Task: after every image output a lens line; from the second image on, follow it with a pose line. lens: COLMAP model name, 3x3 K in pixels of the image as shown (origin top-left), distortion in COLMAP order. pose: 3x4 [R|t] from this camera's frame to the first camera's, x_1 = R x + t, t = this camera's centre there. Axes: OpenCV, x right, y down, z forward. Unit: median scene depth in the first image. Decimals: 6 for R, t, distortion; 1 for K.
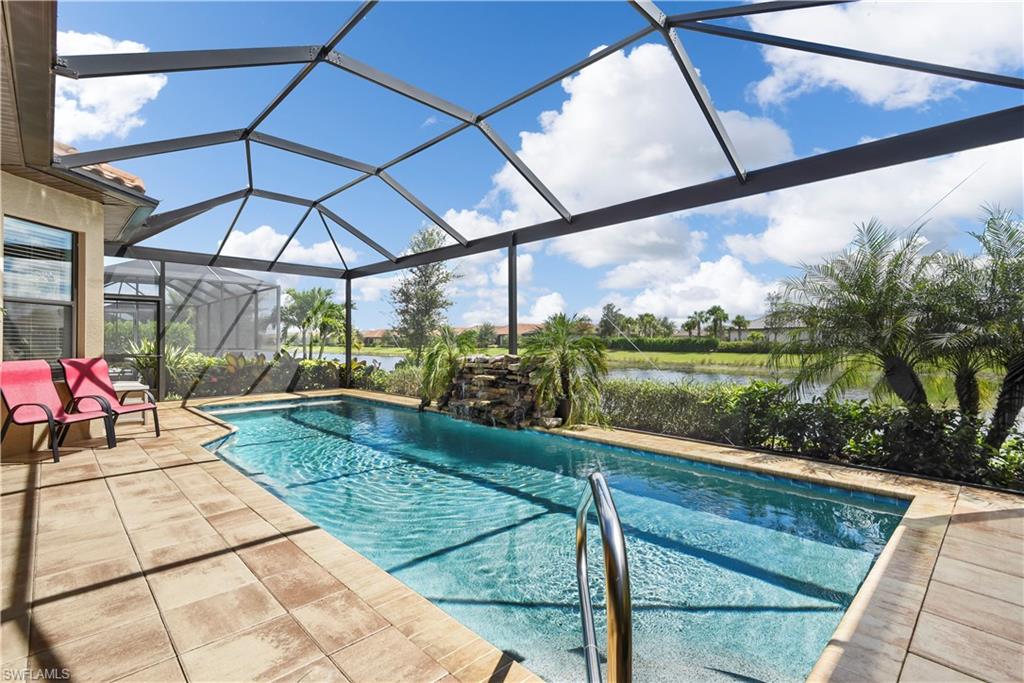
lens RADIAL K [[476.7, 0, 510.3], [0, 476.7, 341.9], [0, 0, 1]] dist [0.034298, -0.022653]
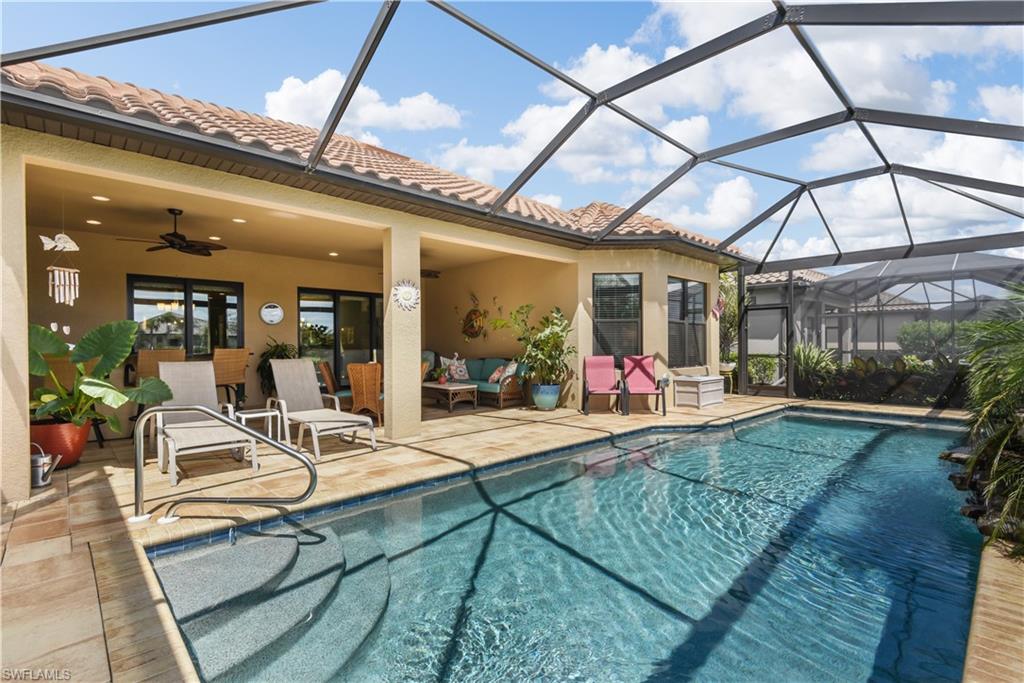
lens RADIAL K [[476.7, 0, 510.3], [0, 476.7, 341.9], [0, 0, 1]] dist [0.034298, -0.022653]
pose [[-0.014934, -0.010875, -0.999829, 0.669252], [0.007130, 0.999914, -0.010982, 0.004848], [0.999863, -0.007293, -0.014856, 0.679637]]
